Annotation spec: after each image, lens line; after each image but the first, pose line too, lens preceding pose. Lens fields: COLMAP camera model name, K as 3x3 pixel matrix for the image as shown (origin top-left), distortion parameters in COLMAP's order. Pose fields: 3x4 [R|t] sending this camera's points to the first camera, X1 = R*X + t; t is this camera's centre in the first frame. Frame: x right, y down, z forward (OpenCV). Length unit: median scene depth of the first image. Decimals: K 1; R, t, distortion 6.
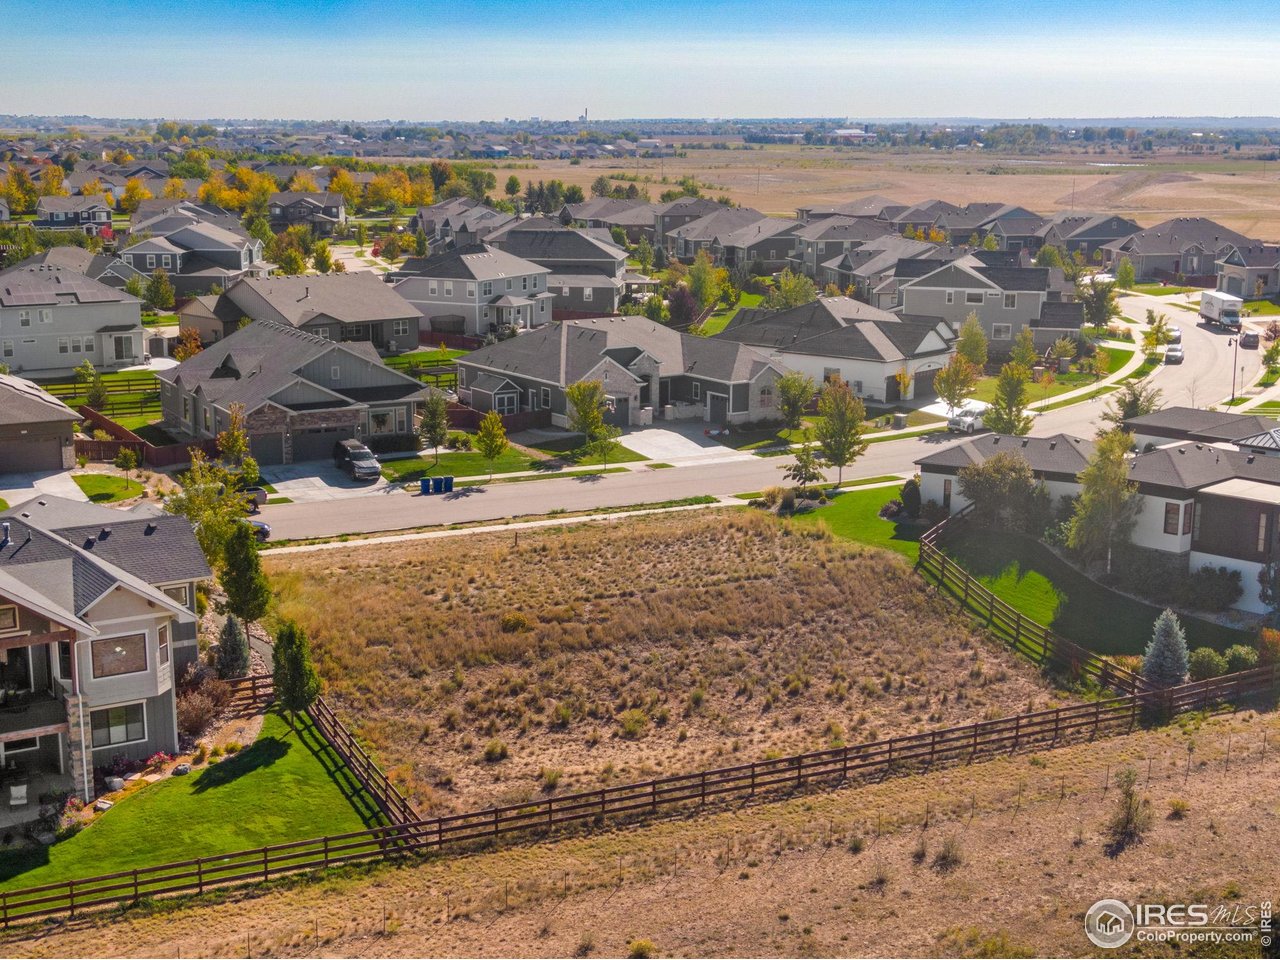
lens RADIAL K [[1661.0, 0, 640.0], [0, 1661.0, 561.6], [0, 0, 1]] dist [0.008086, -0.059471]
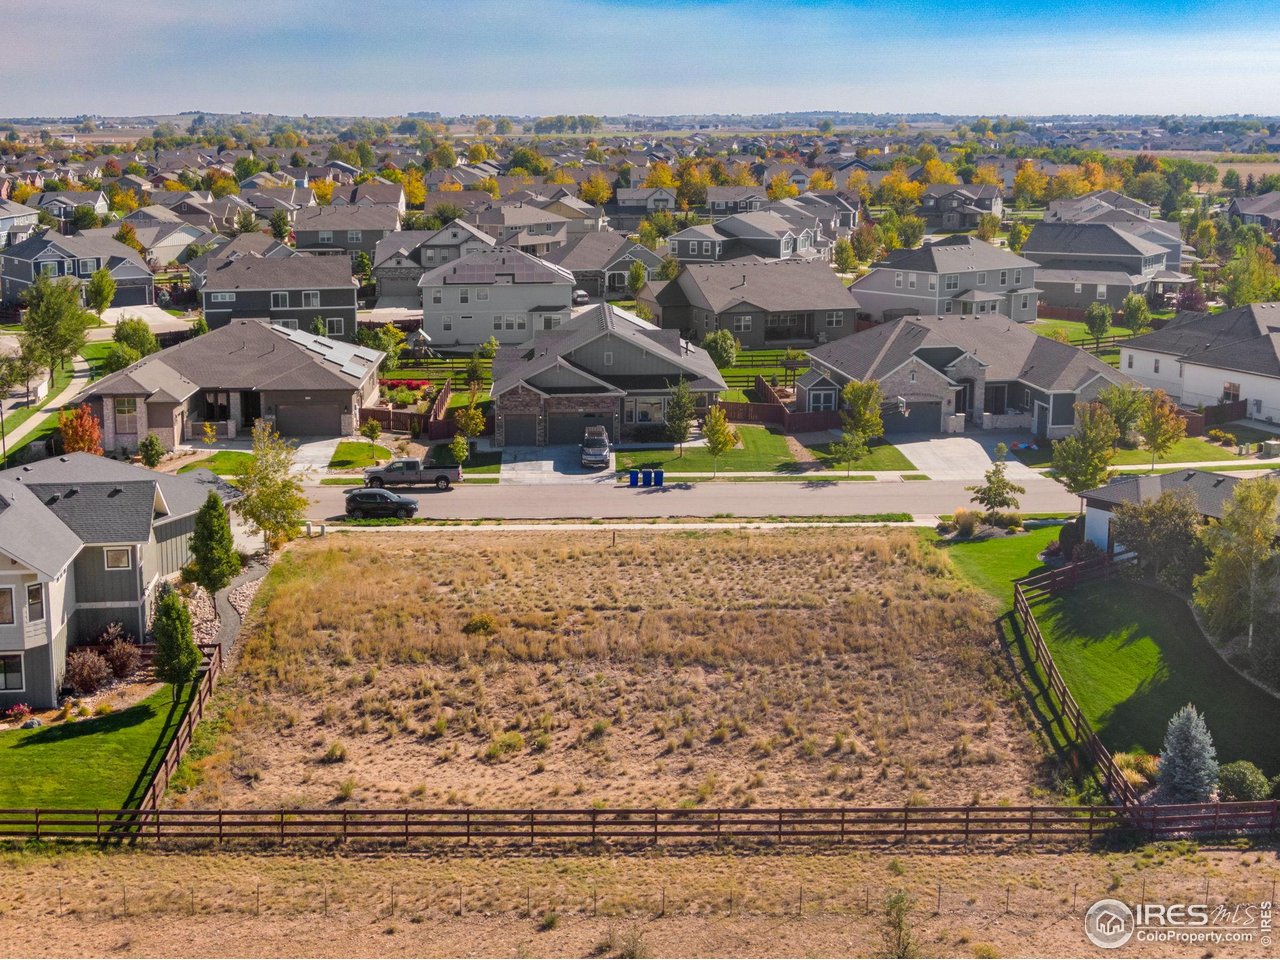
lens RADIAL K [[1667.4, 0, 639.4], [0, 1667.4, 479.5], [0, 0, 1]] dist [0.005794, -0.037547]
pose [[0.899714, 0.079544, -0.429170, 0.328923], [-0.098600, 0.994877, -0.022312, -0.026466], [0.425197, 0.062391, 0.902948, 0.142049]]
